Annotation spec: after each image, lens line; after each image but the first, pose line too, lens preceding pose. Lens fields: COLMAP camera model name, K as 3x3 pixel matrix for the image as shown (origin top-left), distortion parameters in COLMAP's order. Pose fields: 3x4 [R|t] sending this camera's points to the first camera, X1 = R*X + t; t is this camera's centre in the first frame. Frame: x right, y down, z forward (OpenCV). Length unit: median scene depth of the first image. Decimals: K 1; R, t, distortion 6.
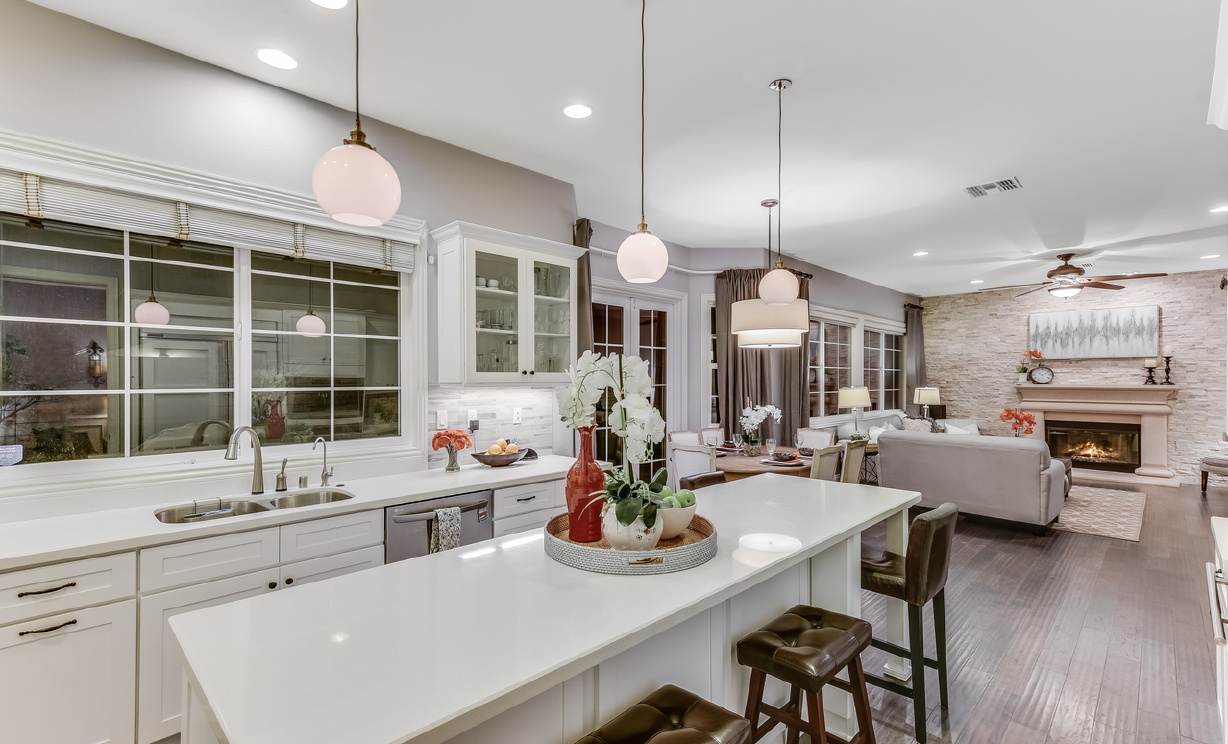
lens RADIAL K [[554.9, 0, 616.1], [0, 554.9, 378.2], [0, 0, 1]] dist [0.017815, 0.000526]
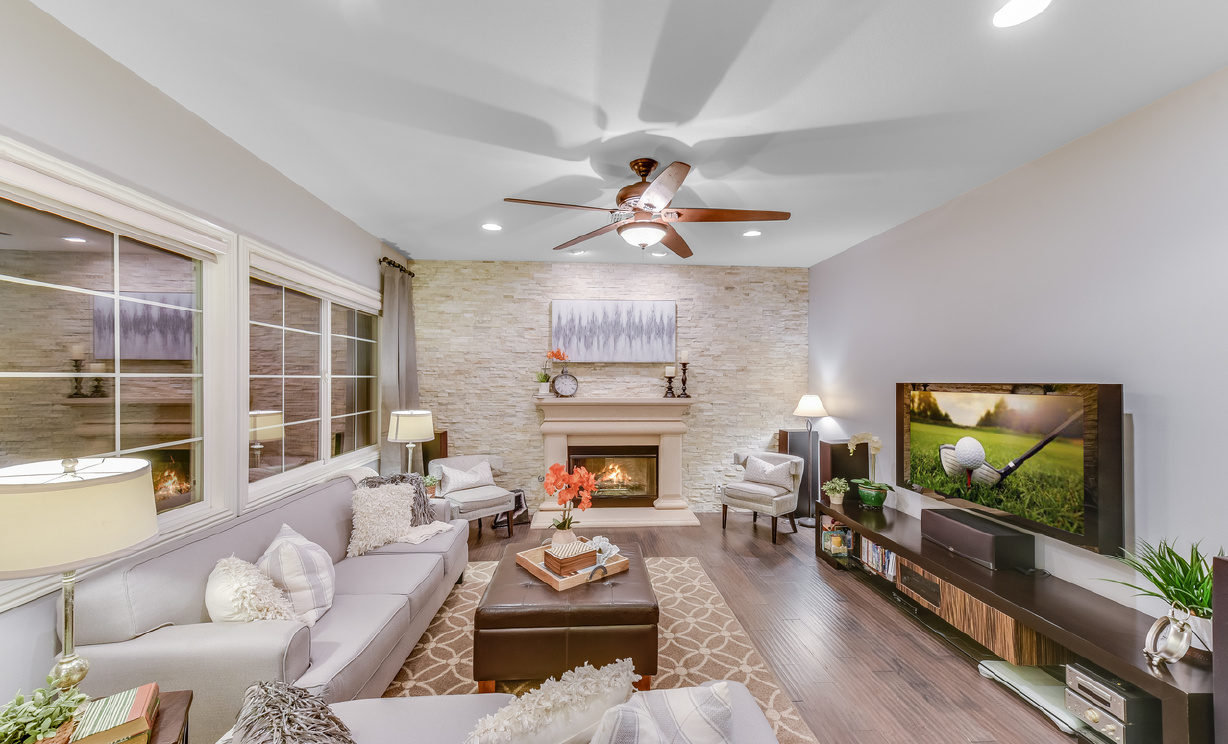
lens RADIAL K [[485.5, 0, 606.1], [0, 485.5, 381.5], [0, 0, 1]] dist [0.019516, 0.000454]
pose [[0.671067, -0.003637, 0.741388, 0.333099], [-0.004549, 0.999949, 0.009022, -0.016305], [-0.741383, -0.009427, 0.671016, 0.544940]]
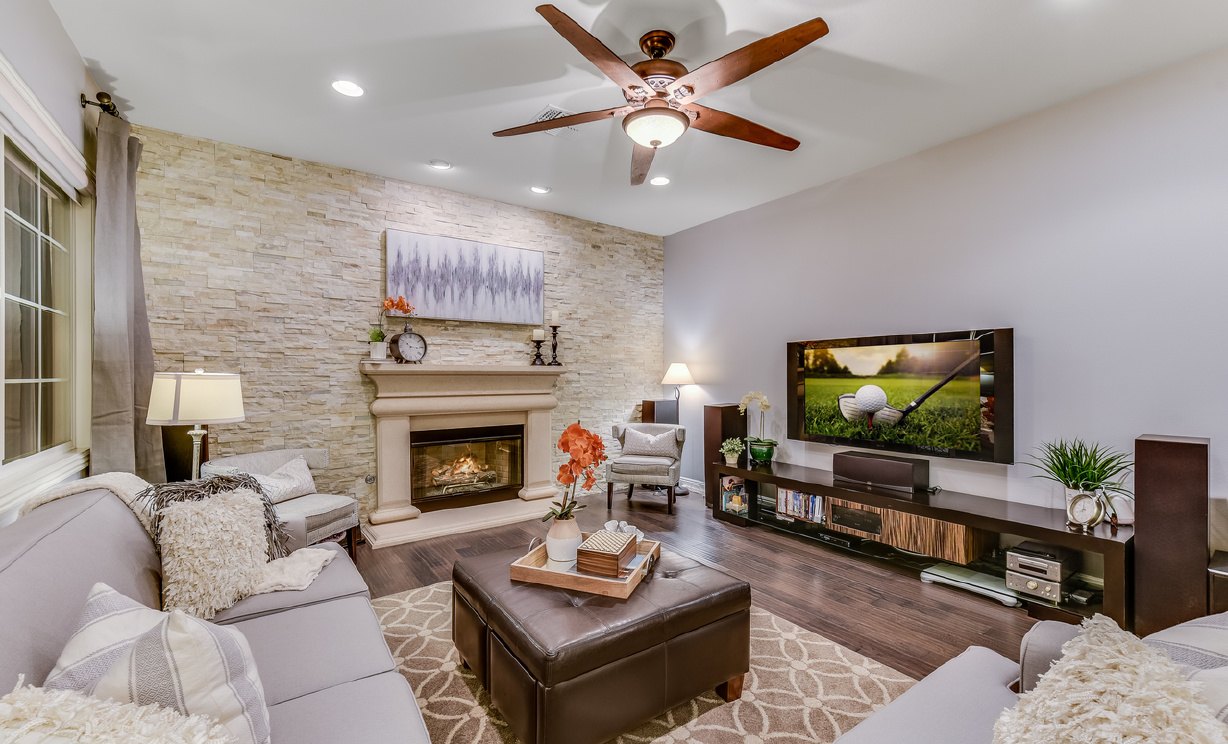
lens RADIAL K [[509.9, 0, 624.8], [0, 509.9, 376.2], [0, 0, 1]] dist [-0.002413, -0.000074]
pose [[0.172228, -0.006512, 0.985036, 0.322422], [-0.002936, 0.999970, 0.007124, 0.017431], [-0.985053, -0.004119, 0.172204, 0.720860]]
